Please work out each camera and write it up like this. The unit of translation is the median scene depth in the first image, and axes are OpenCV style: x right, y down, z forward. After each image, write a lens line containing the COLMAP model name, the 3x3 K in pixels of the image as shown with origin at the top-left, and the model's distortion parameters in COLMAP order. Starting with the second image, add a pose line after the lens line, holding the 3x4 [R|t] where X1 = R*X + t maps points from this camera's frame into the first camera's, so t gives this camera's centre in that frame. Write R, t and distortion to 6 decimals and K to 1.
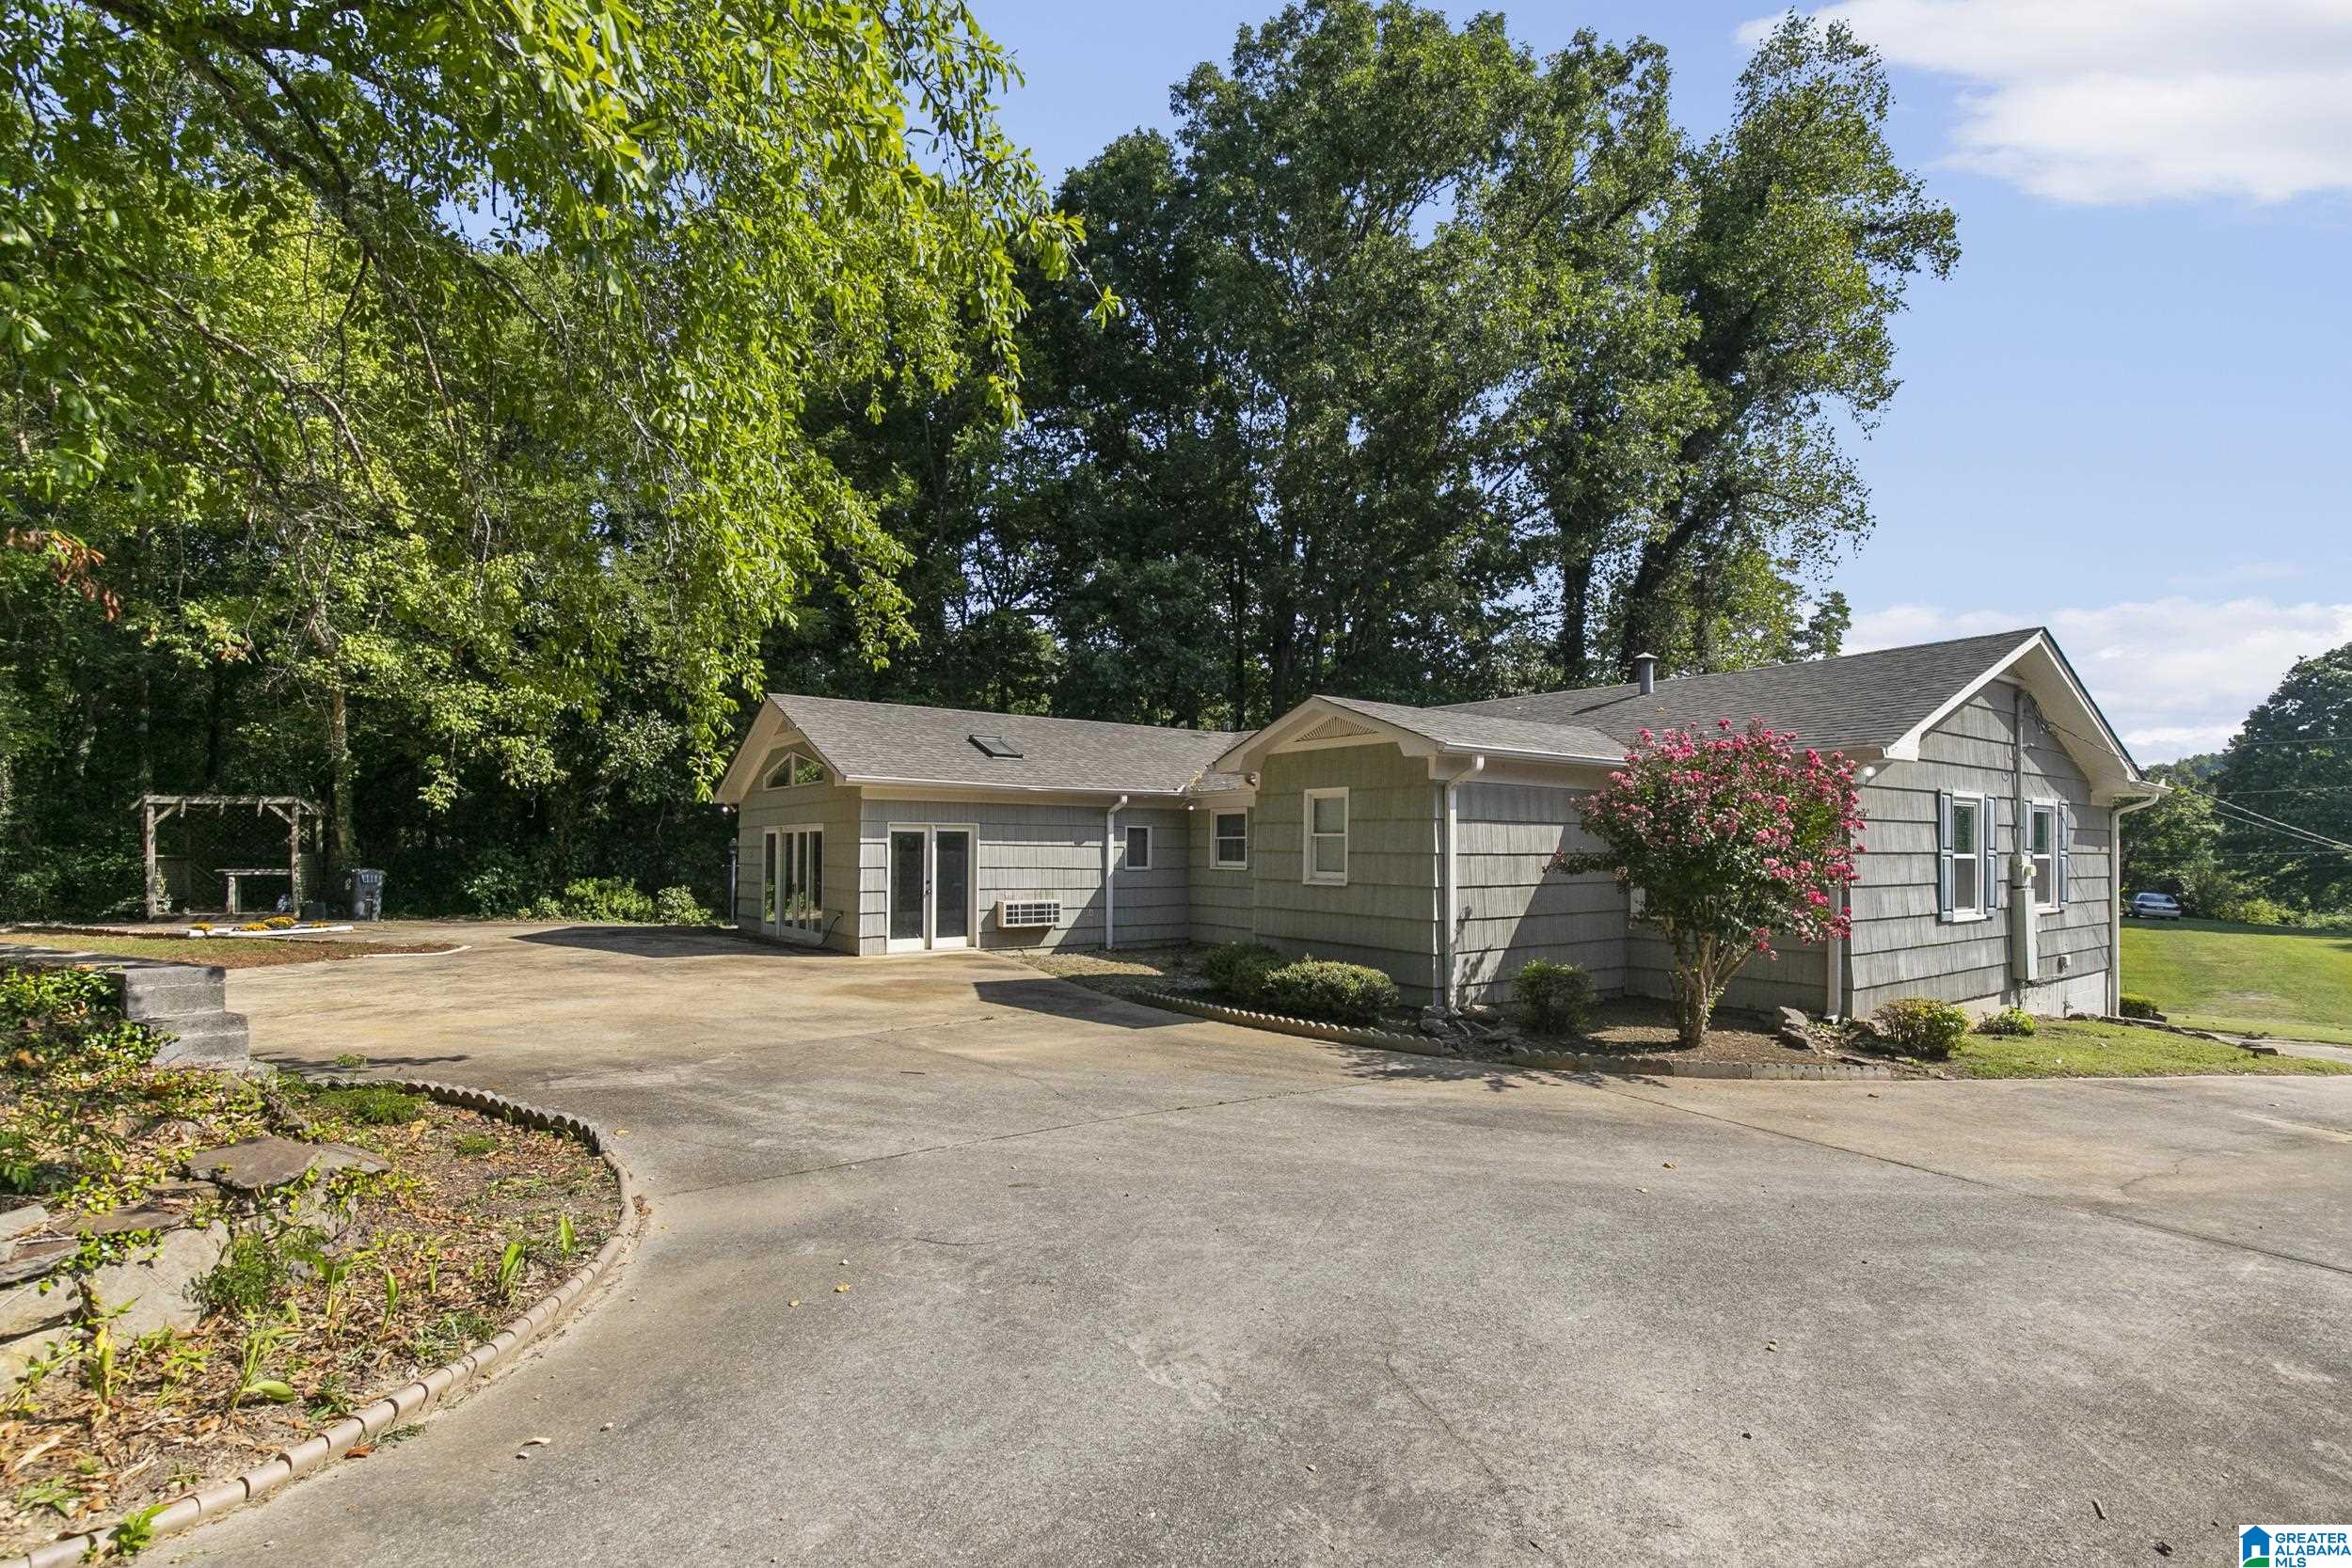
lens RADIAL K [[1076.3, 0, 1190.2], [0, 1076.3, 800.9], [0, 0, 1]] dist [0.012688, -0.000414]
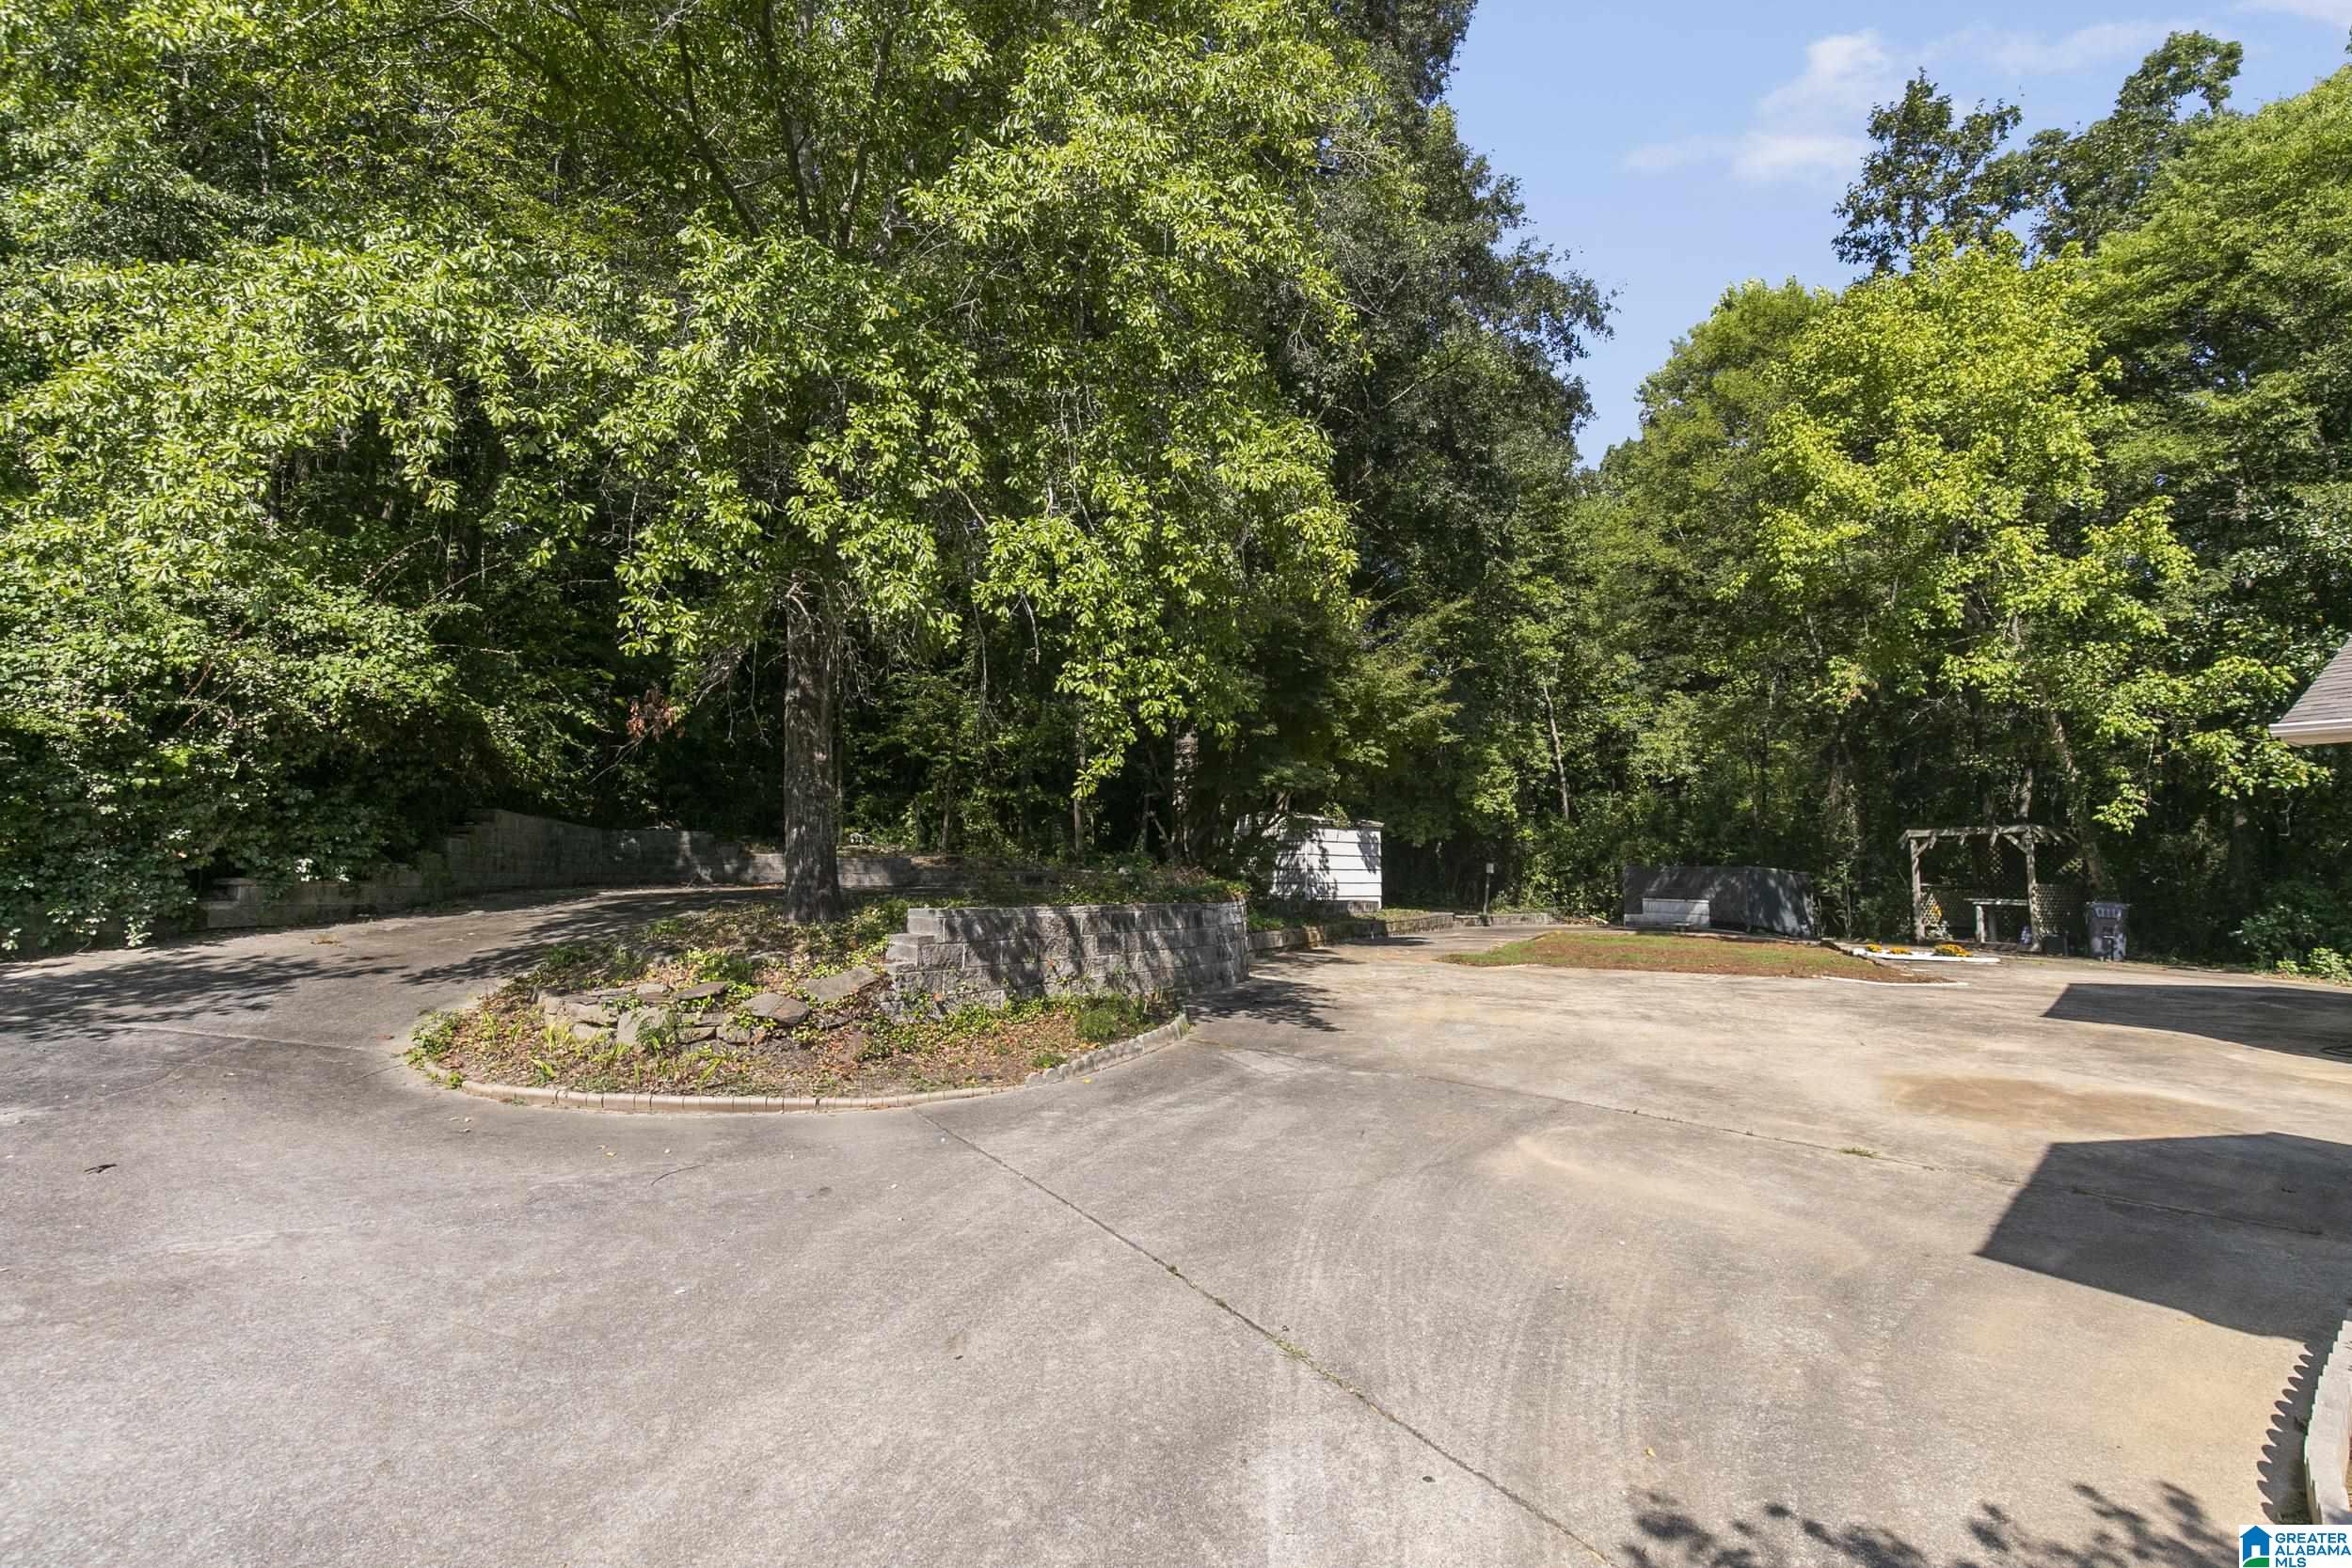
lens RADIAL K [[1053.1, 0, 1176.0], [0, 1053.1, 784.0], [0, 0, 1]] dist [0.005270, 0.000145]
pose [[-0.060461, -0.091514, -0.993967, 0.513122], [0.030663, 0.995148, -0.093488, 0.079865], [0.997699, -0.036131, -0.057361, 0.960484]]
